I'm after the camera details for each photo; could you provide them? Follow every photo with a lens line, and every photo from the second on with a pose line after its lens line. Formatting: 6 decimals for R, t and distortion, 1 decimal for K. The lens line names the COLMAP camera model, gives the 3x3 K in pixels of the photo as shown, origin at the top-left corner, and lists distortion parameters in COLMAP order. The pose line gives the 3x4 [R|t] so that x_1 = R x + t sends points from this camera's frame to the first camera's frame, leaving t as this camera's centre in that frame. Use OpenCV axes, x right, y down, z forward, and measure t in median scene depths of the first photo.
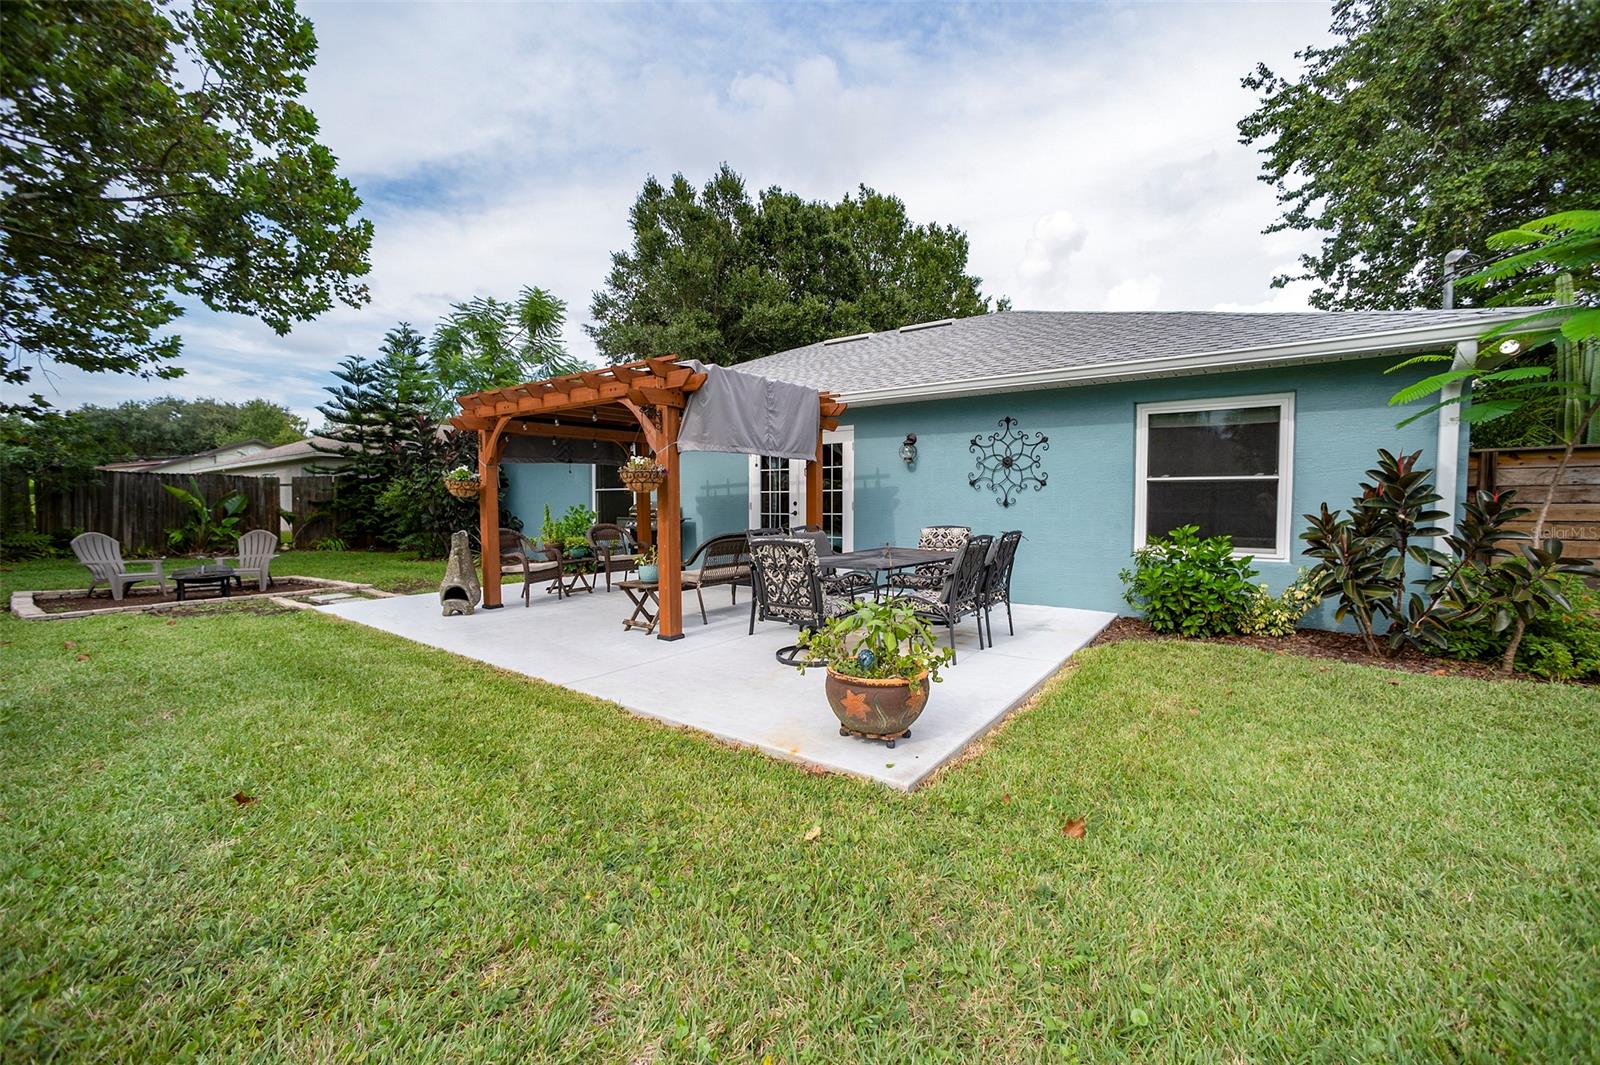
lens RADIAL K [[645.7, 0, 814.5], [0, 645.7, 533.6], [0, 0, 1]] dist [-0.067454, 0.045579]
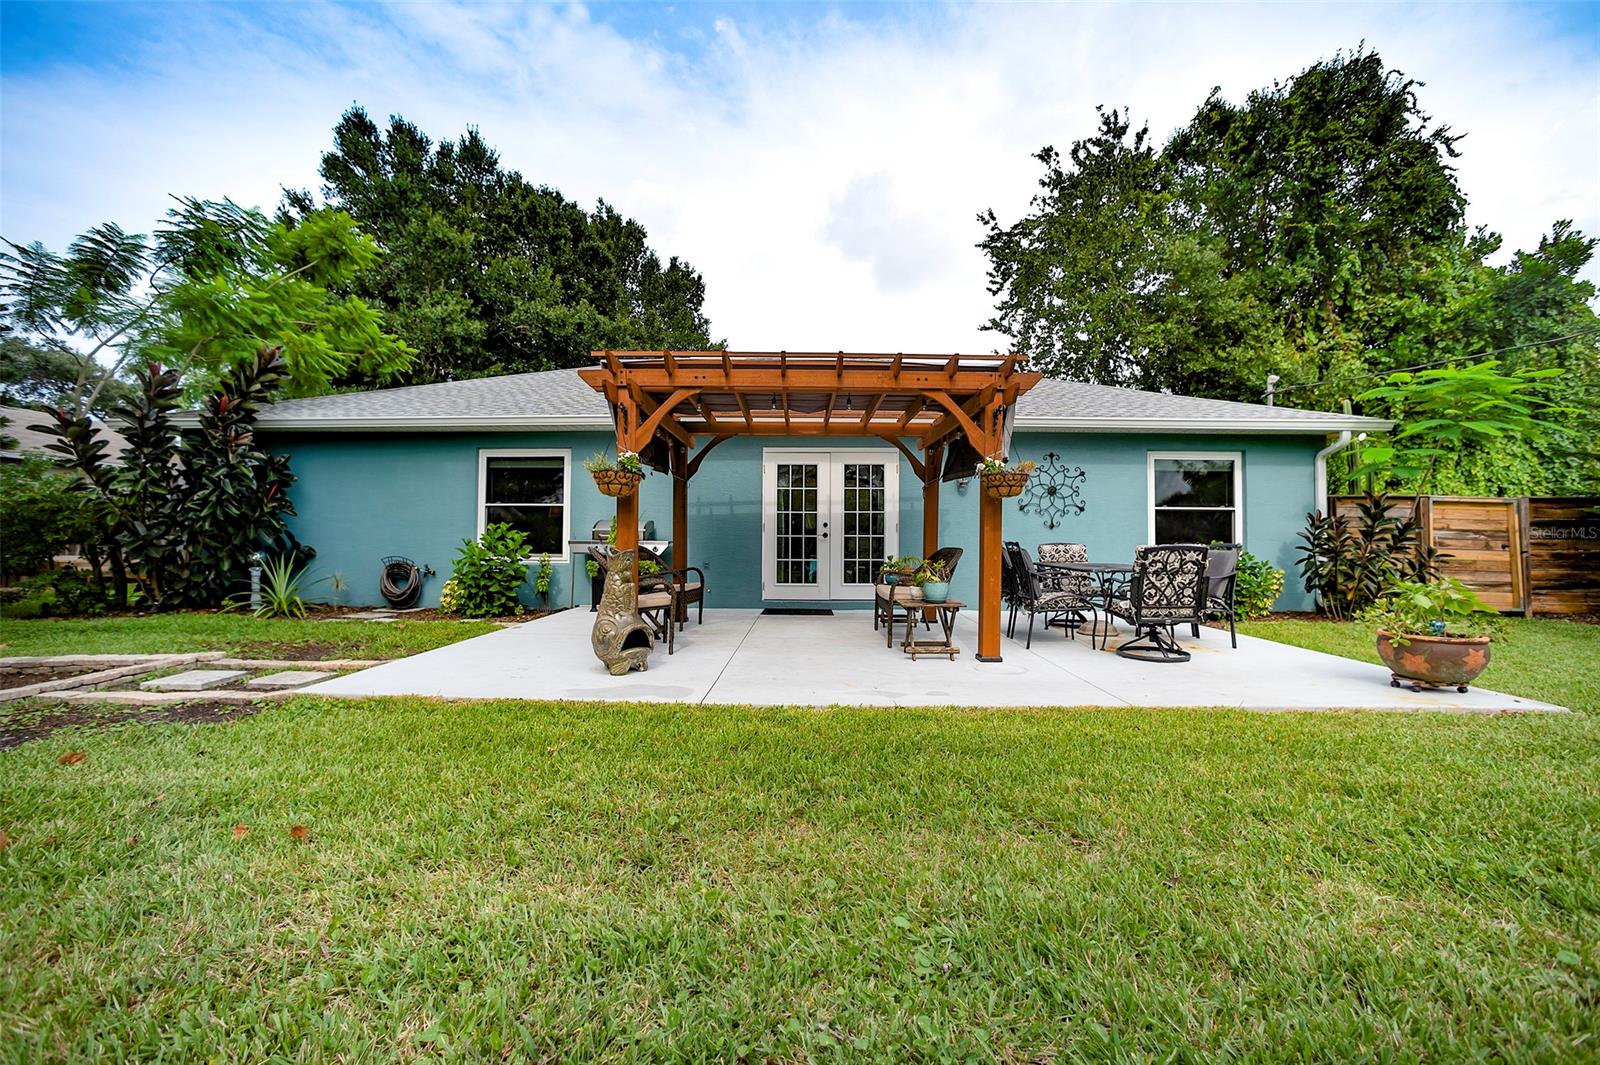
lens RADIAL K [[645.7, 0, 814.5], [0, 645.7, 533.6], [0, 0, 1]] dist [-0.067454, 0.045579]
pose [[0.829173, 0.014232, 0.558811, -0.574514], [0.019432, 0.998338, -0.054260, 0.017840], [-0.558654, 0.055849, 0.827518, 0.222828]]
